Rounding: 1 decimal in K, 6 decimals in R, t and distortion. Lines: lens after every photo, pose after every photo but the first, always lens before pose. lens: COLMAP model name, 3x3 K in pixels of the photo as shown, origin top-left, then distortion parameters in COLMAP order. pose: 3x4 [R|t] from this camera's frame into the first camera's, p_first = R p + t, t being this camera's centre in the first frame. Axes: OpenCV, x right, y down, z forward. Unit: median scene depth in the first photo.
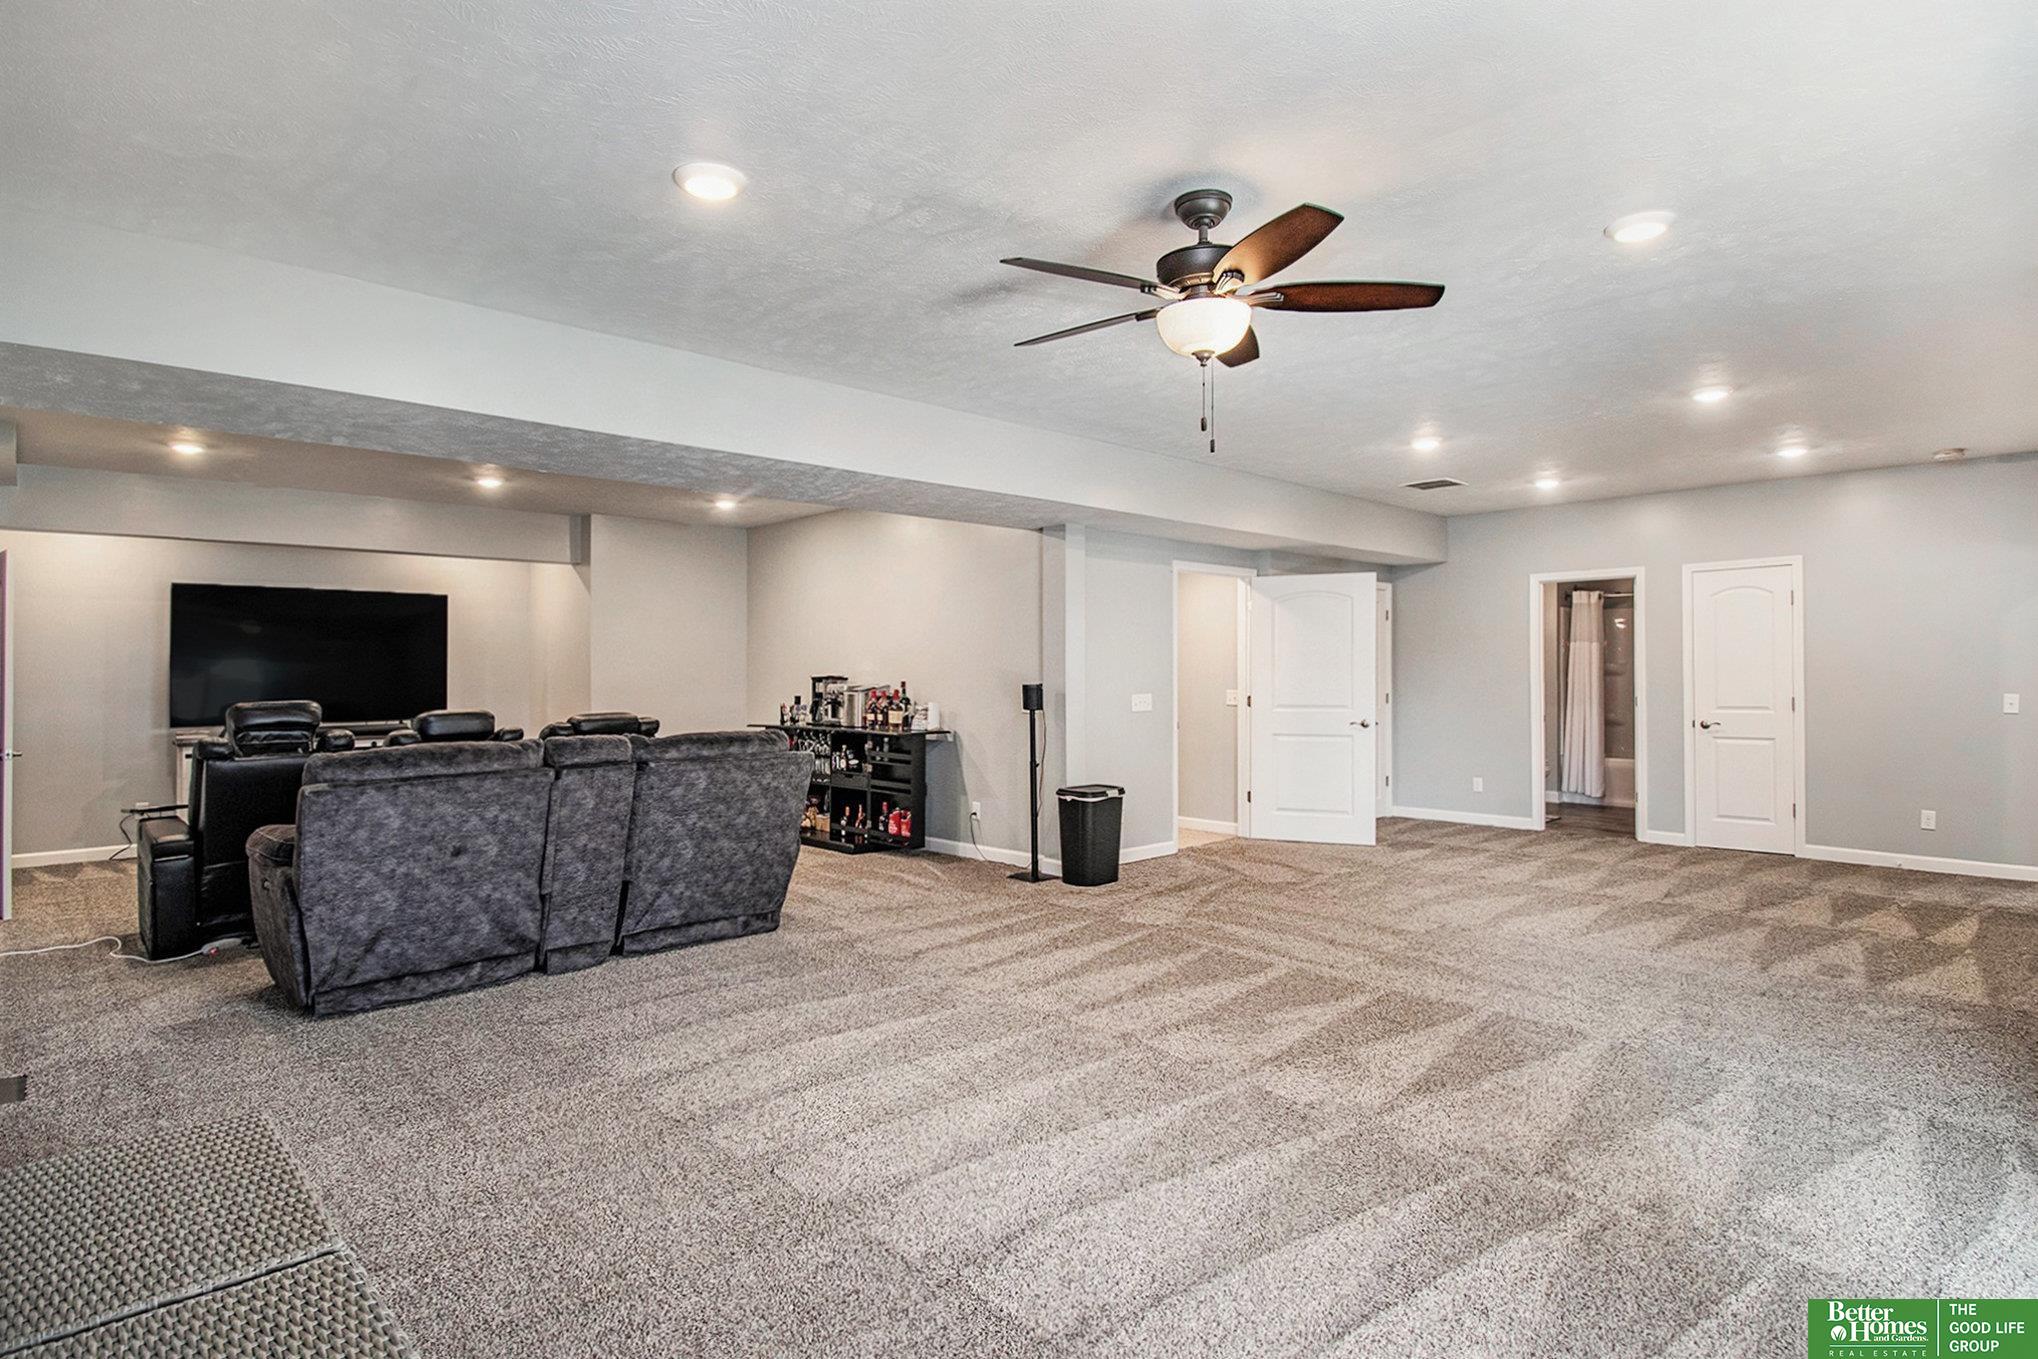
lens RADIAL K [[1064.7, 0, 1019.0], [0, 1064.7, 679.5], [0, 0, 1]] dist [-0.018893, -0.000262]
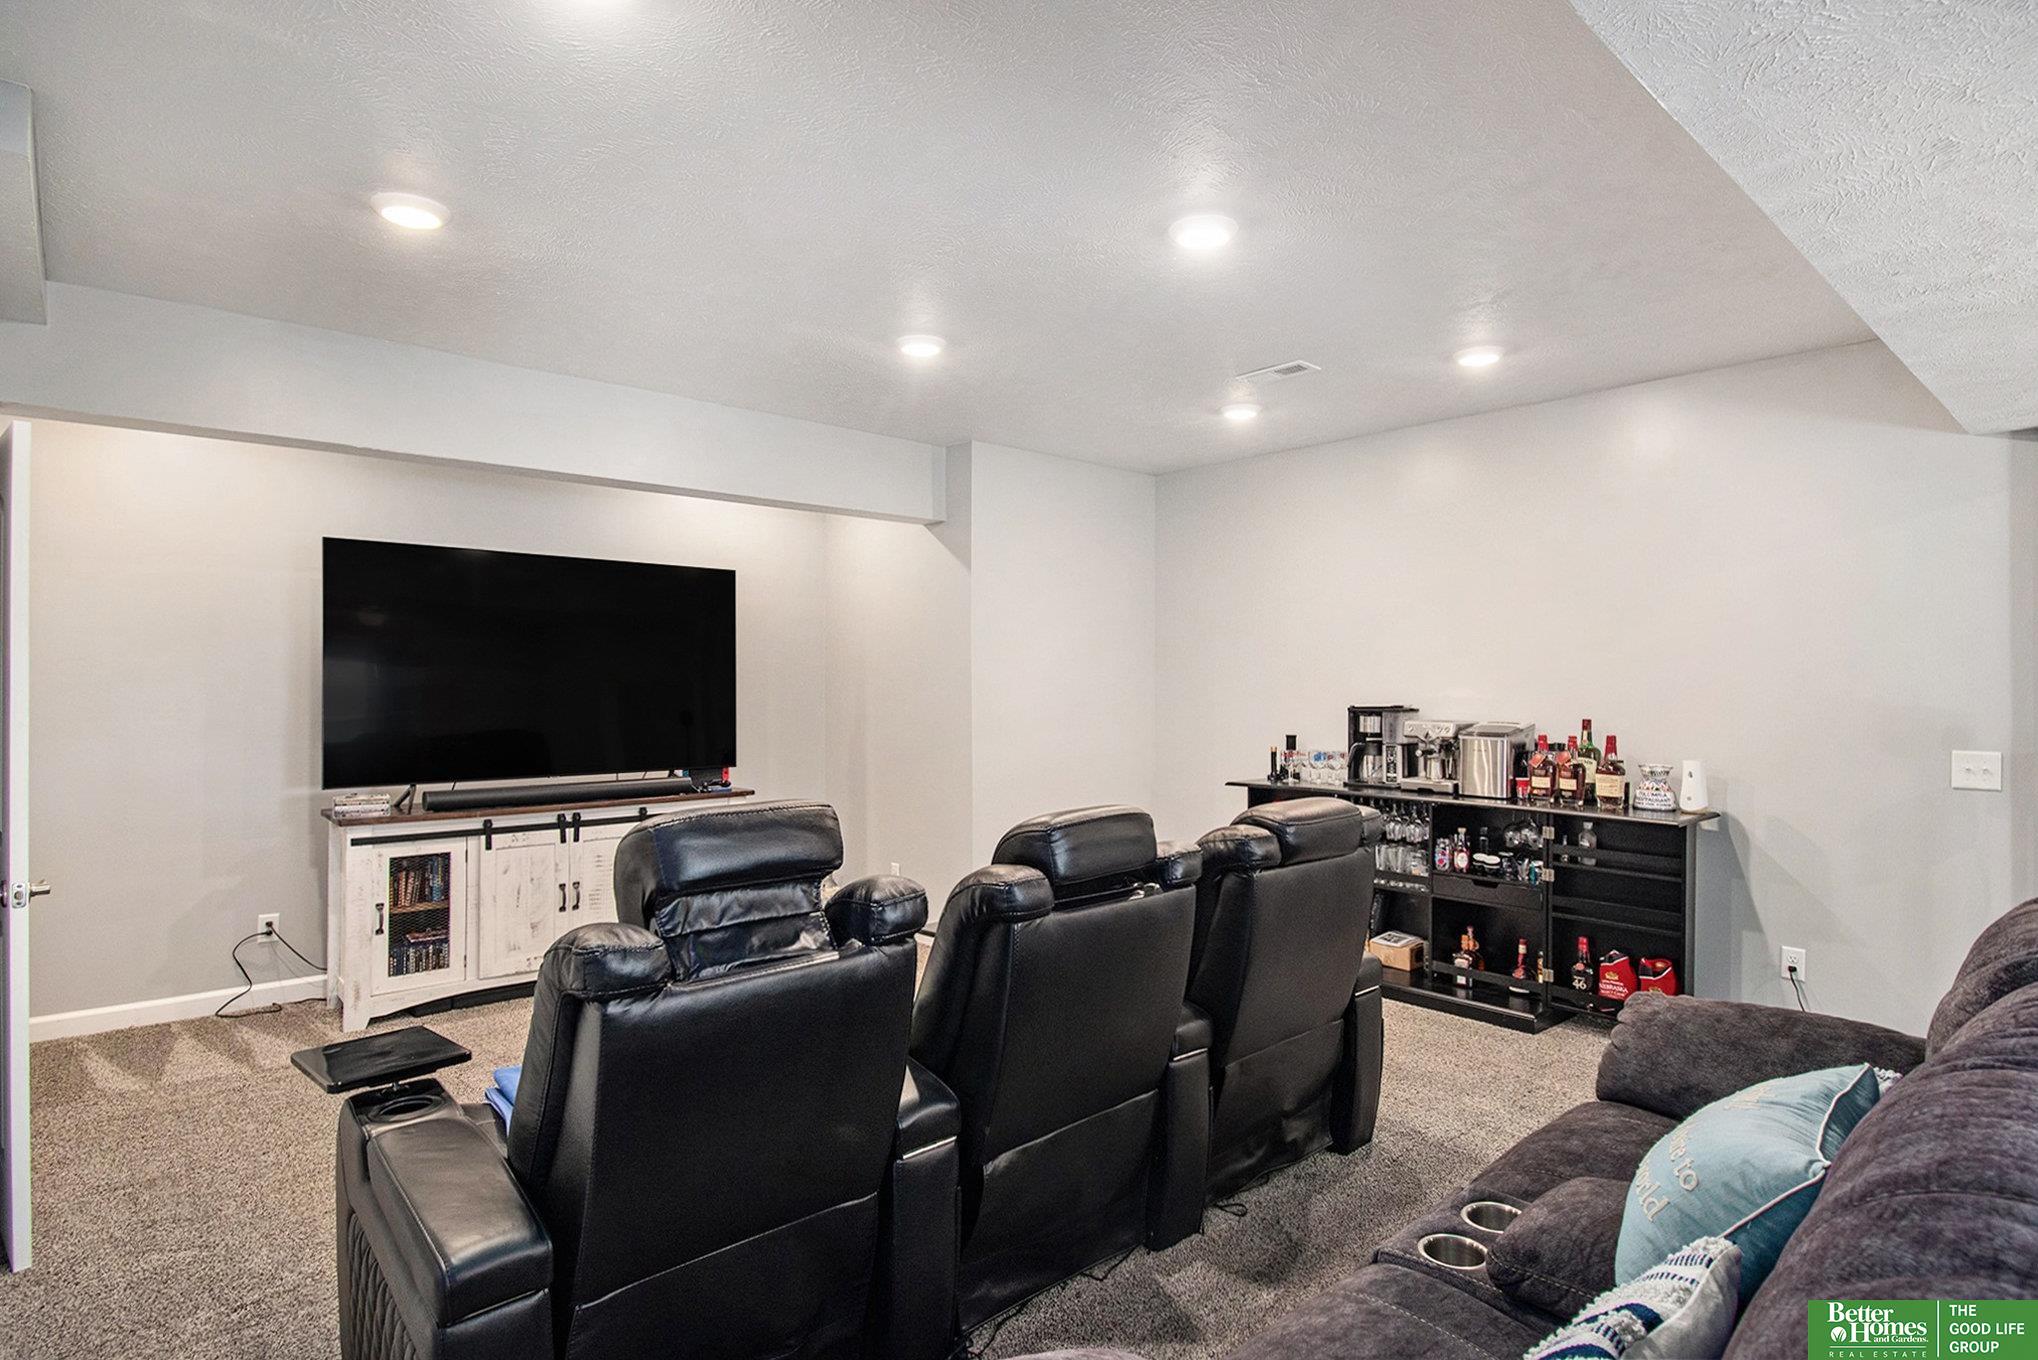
lens RADIAL K [[1064.7, 0, 1019.0], [0, 1064.7, 680.0], [0, 0, 1]] dist [-0.018893, -0.000262]
pose [[0.999287, 0.009572, -0.036510, -0.404248], [-0.009813, 0.999931, -0.006411, -0.013465], [0.036446, 0.006764, 0.999313, 0.434940]]
